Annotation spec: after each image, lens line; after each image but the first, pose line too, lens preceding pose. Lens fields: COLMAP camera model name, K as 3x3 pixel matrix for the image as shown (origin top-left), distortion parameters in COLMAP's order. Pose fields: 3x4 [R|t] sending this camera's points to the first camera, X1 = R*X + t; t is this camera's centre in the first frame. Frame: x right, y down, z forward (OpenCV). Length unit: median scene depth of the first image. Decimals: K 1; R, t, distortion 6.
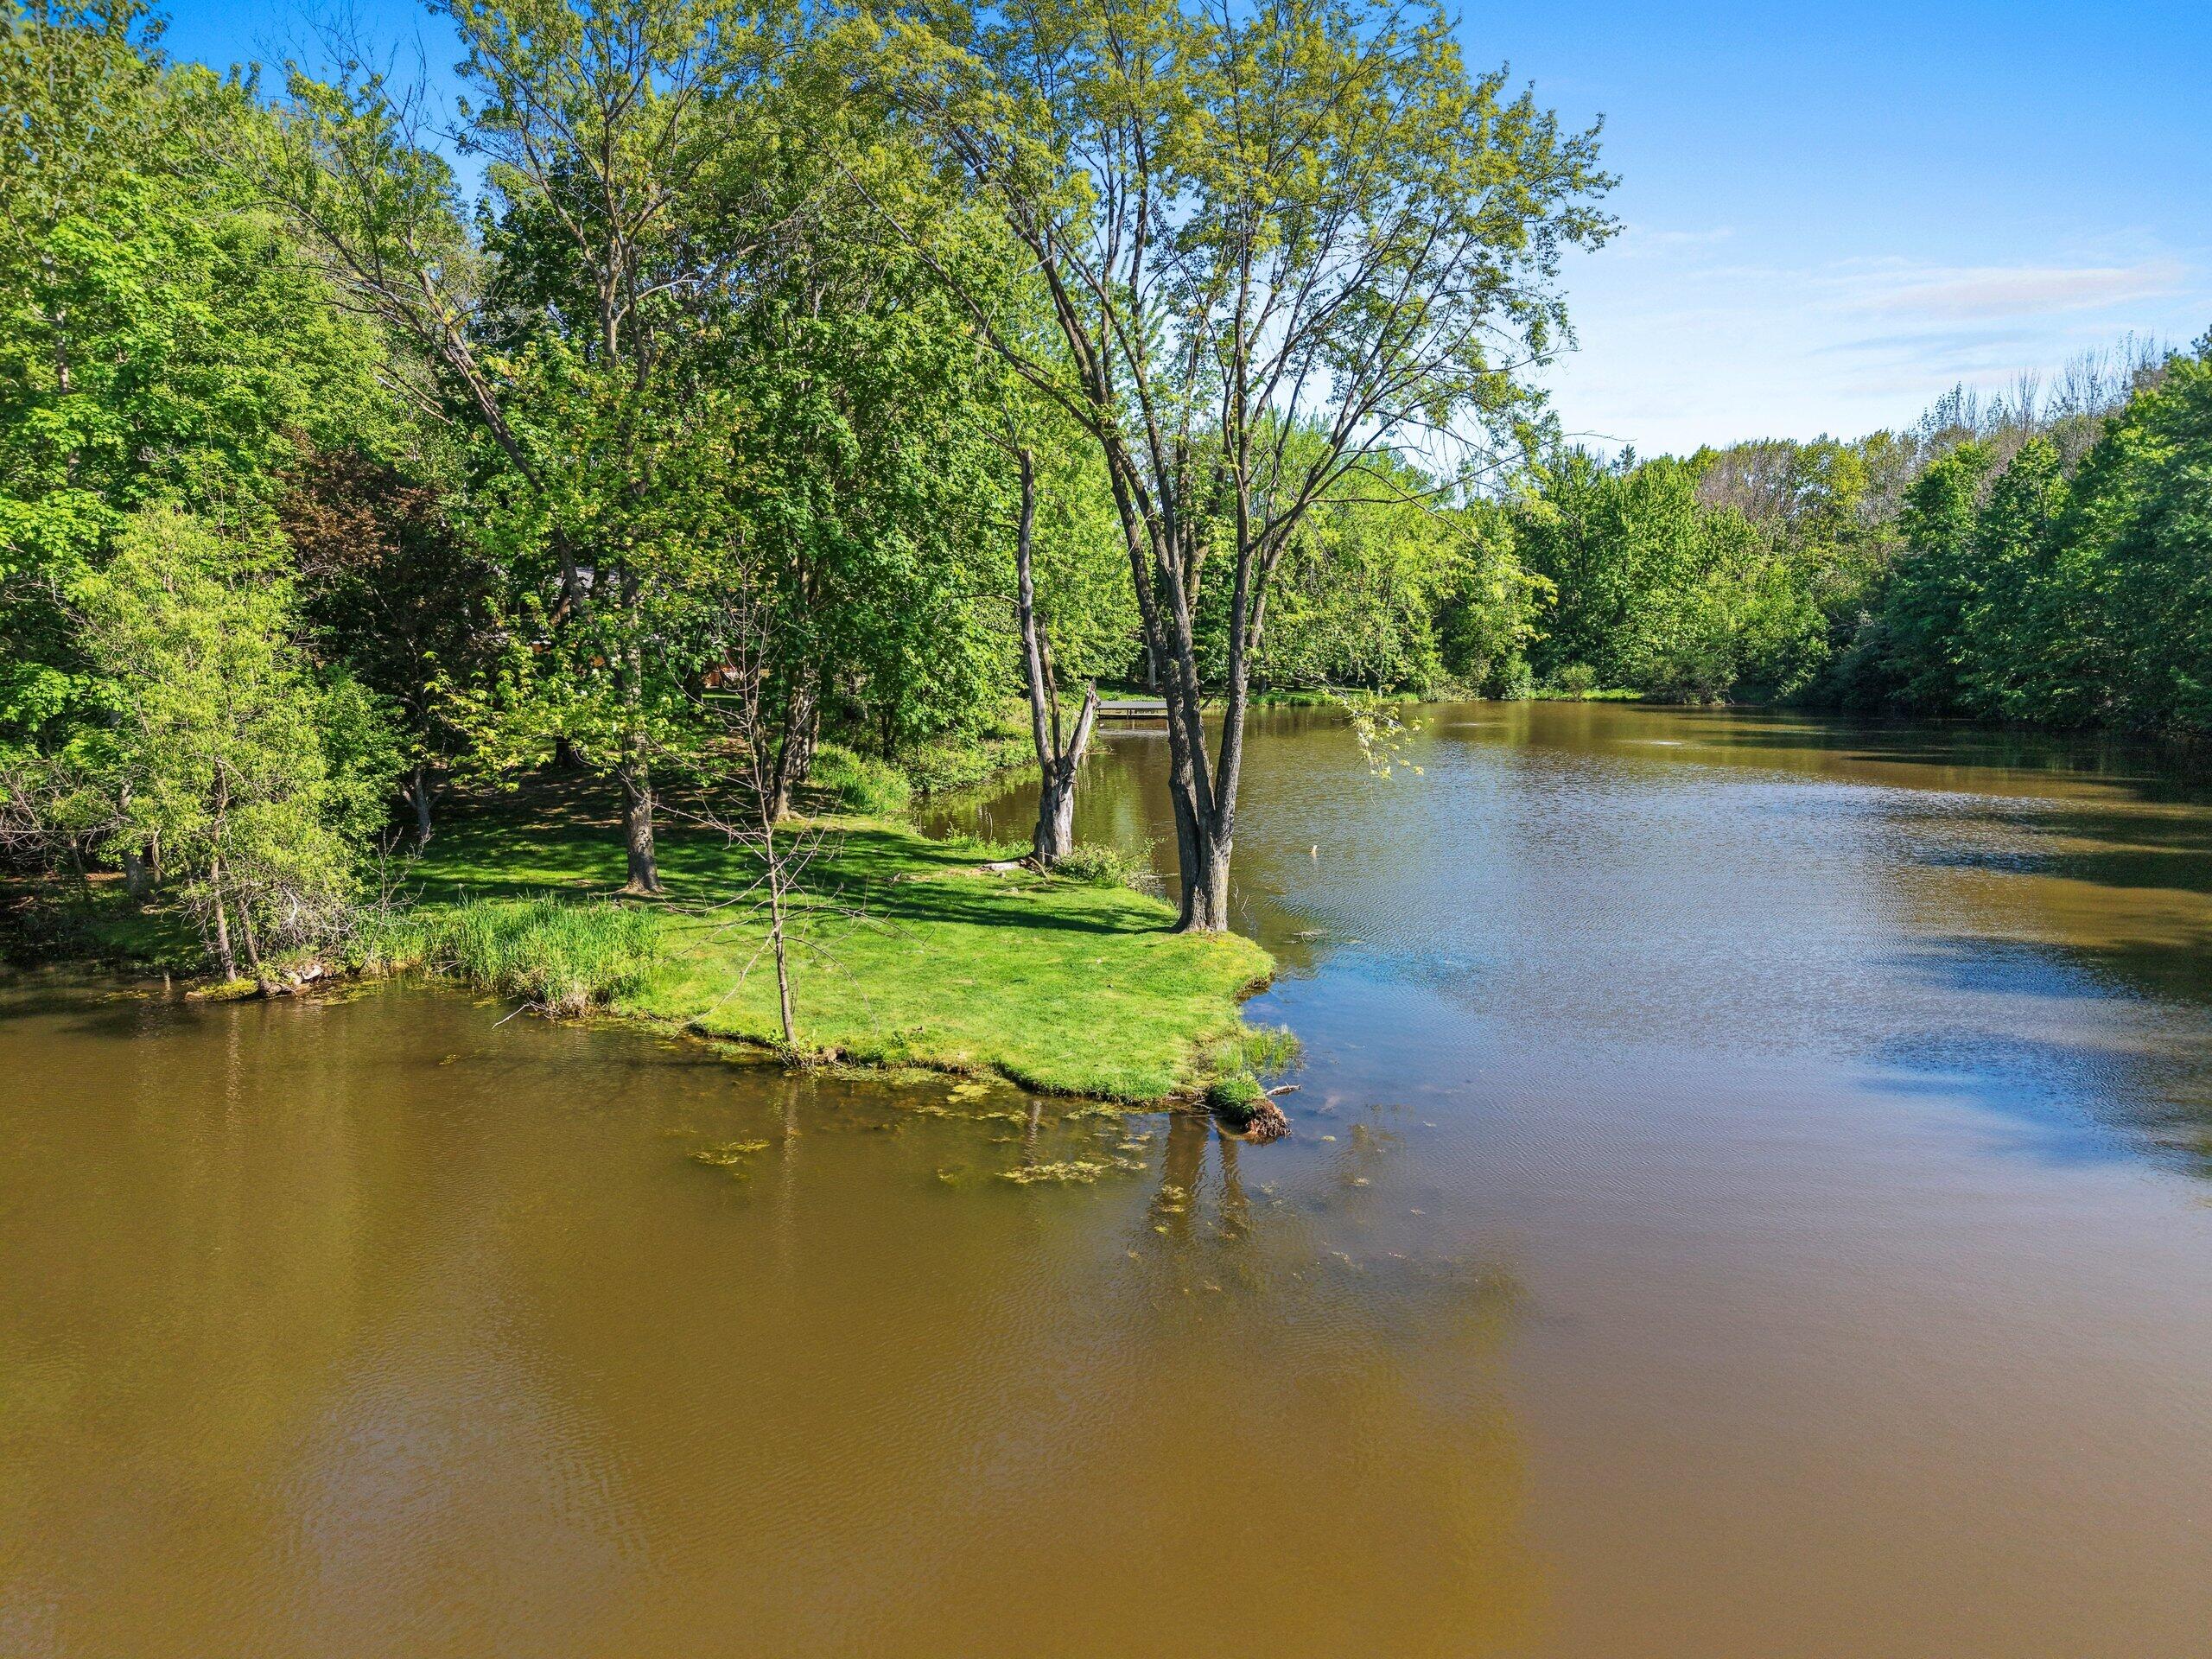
lens RADIAL K [[1522.2, 0, 1106.0], [0, 1522.2, 829.5], [0, 0, 1]] dist [-0.005099, -0.003039]
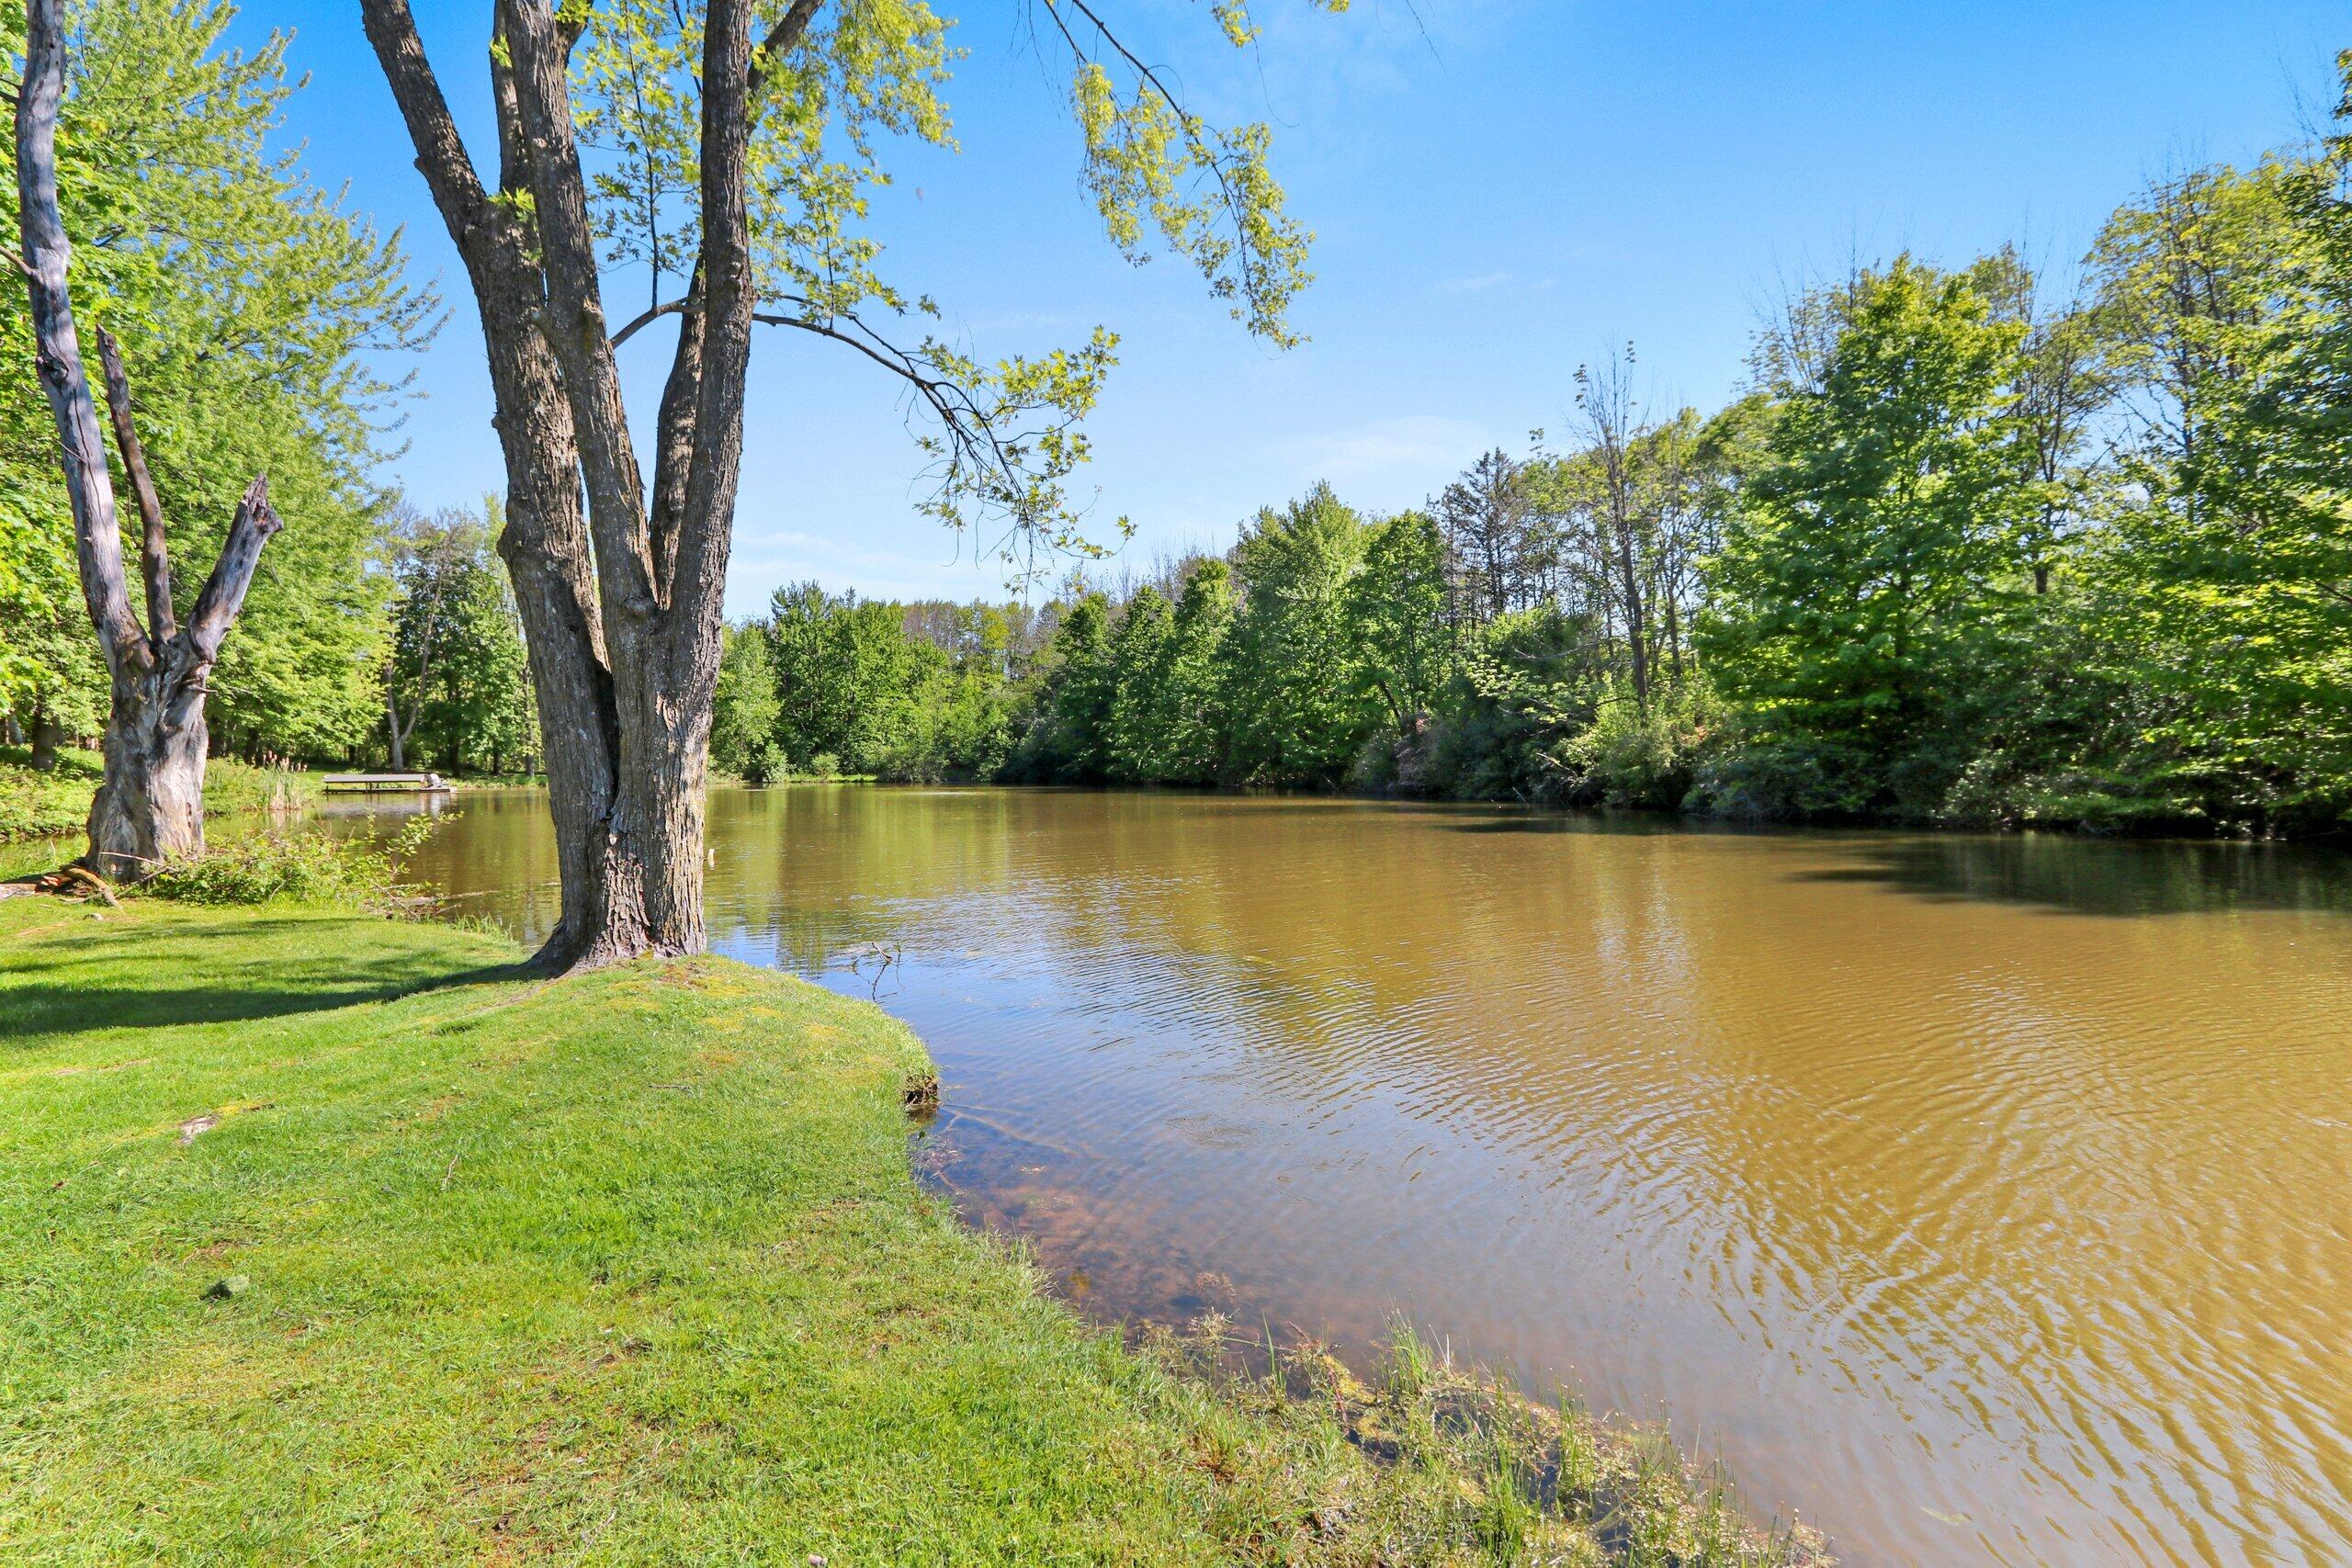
lens RADIAL K [[1083.6, 0, 1176.0], [0, 1083.6, 784.0], [0, 0, 1]] dist [0.001283, 0.000170]
pose [[0.793025, -0.019311, 0.608883, 0.002482], [0.086292, 0.992980, -0.080896, 0.011757], [-0.603047, 0.116695, 0.789124, 0.149623]]
